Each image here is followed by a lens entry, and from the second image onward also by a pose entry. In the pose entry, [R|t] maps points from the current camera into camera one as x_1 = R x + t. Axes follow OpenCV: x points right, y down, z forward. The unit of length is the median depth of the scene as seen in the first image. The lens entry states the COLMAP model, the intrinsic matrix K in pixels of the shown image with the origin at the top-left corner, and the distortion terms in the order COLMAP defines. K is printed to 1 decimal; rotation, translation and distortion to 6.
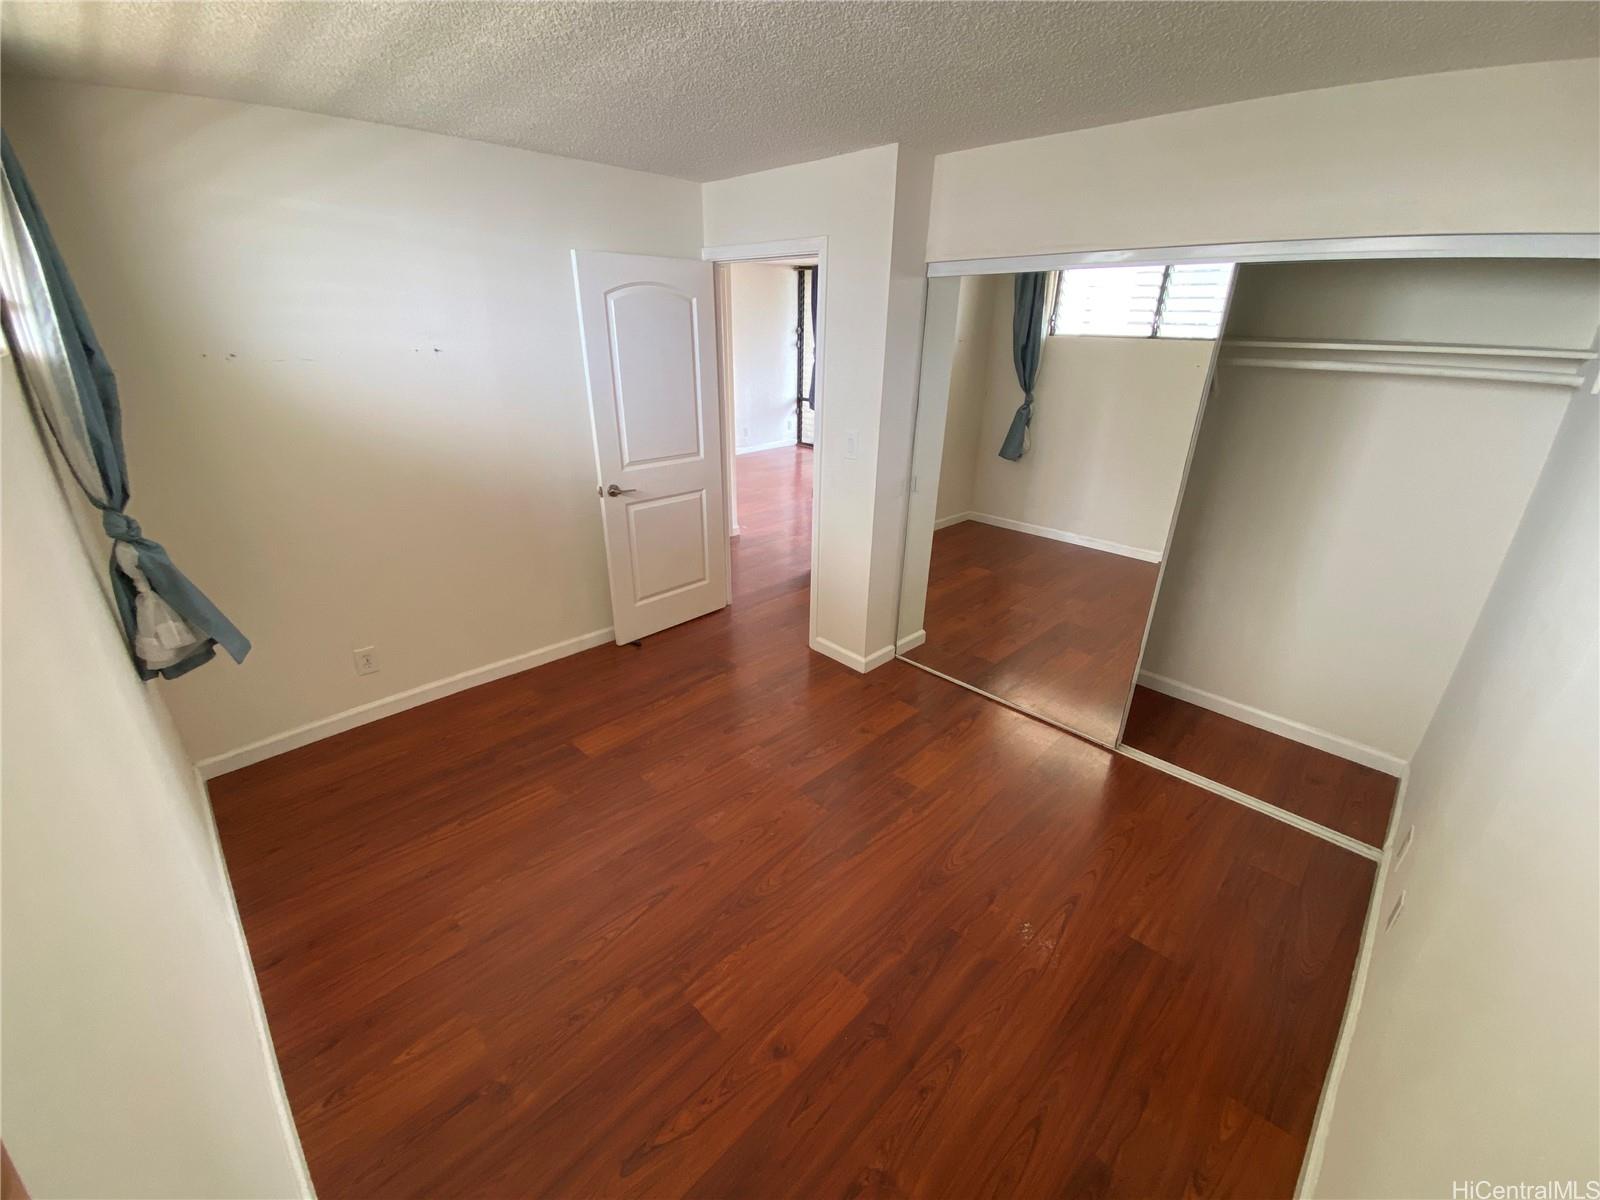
lens RADIAL K [[648.3, 0, 787.8], [0, 648.3, 596.2], [0, 0, 1]] dist [0.020527, -0.019012]
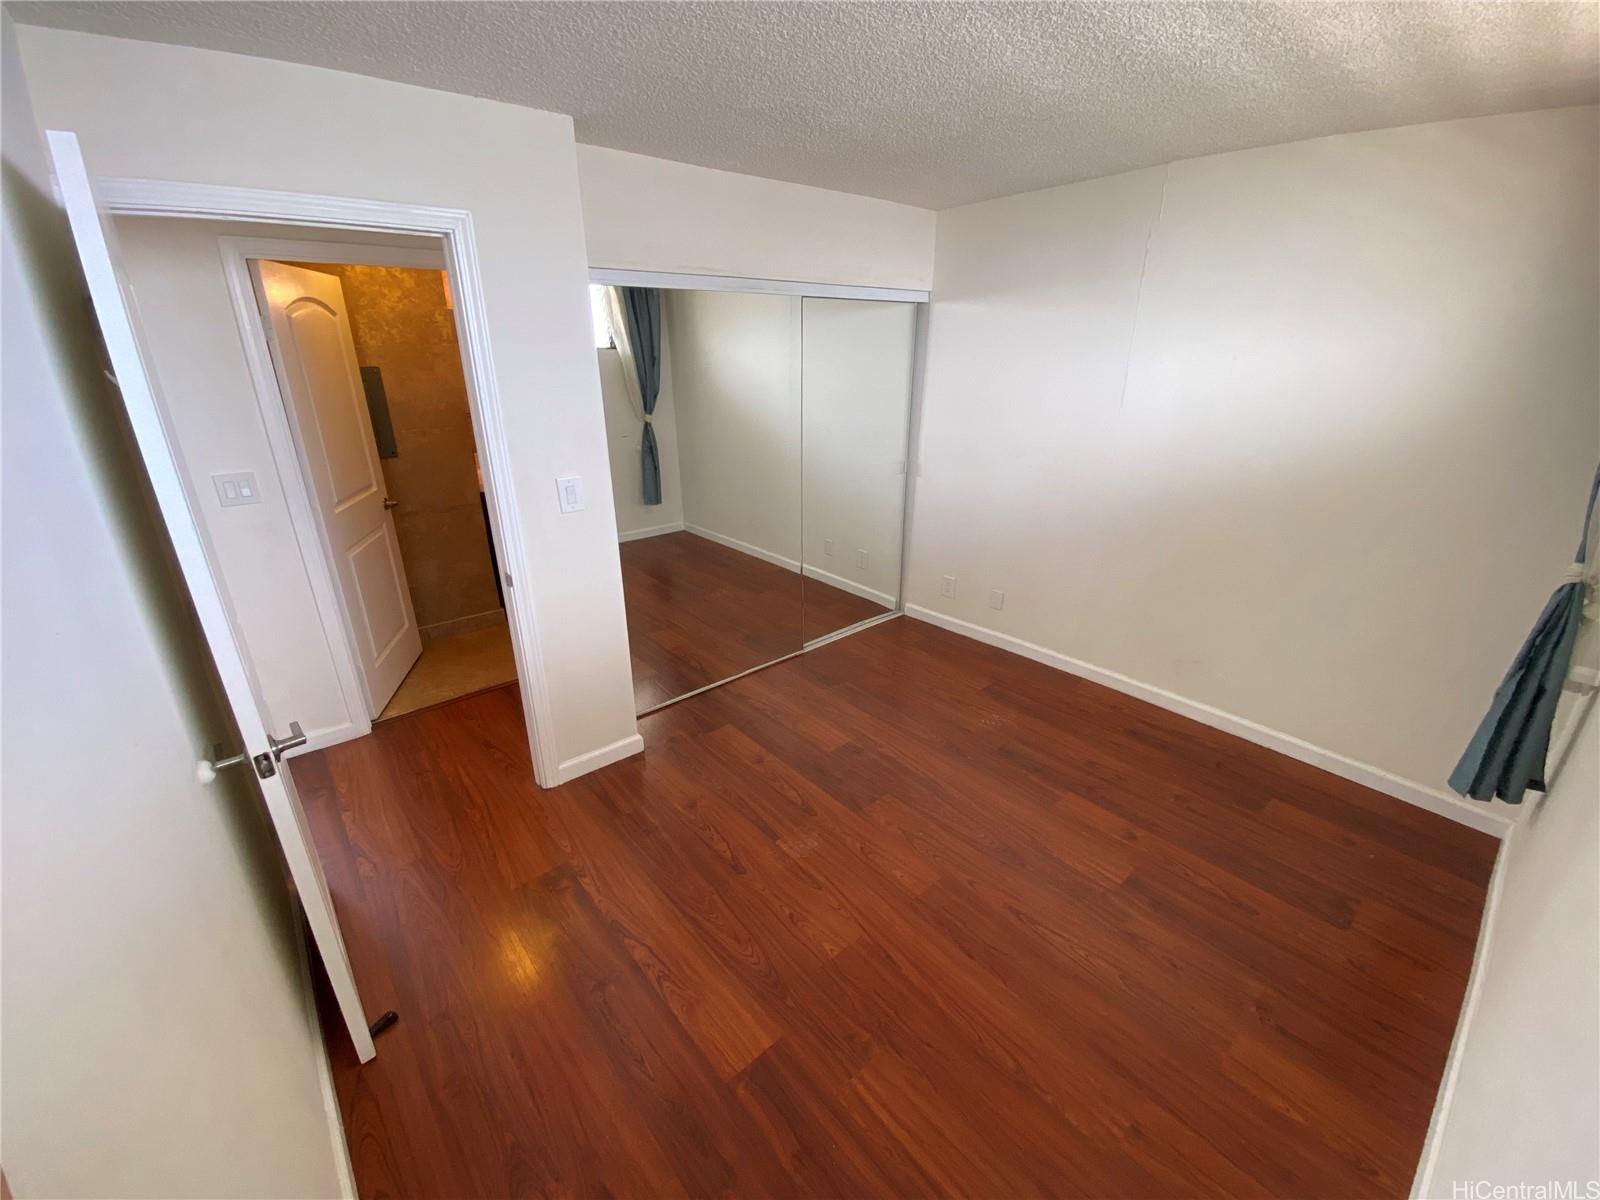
lens RADIAL K [[648.3, 0, 799.4], [0, 648.3, 603.1], [0, 0, 1]] dist [0.020527, -0.019012]
pose [[0.078380, -0.383333, 0.920278, -1.028859], [0.389574, 0.861494, 0.325668, -0.433697], [-0.917654, 0.332991, 0.216860, 1.013489]]
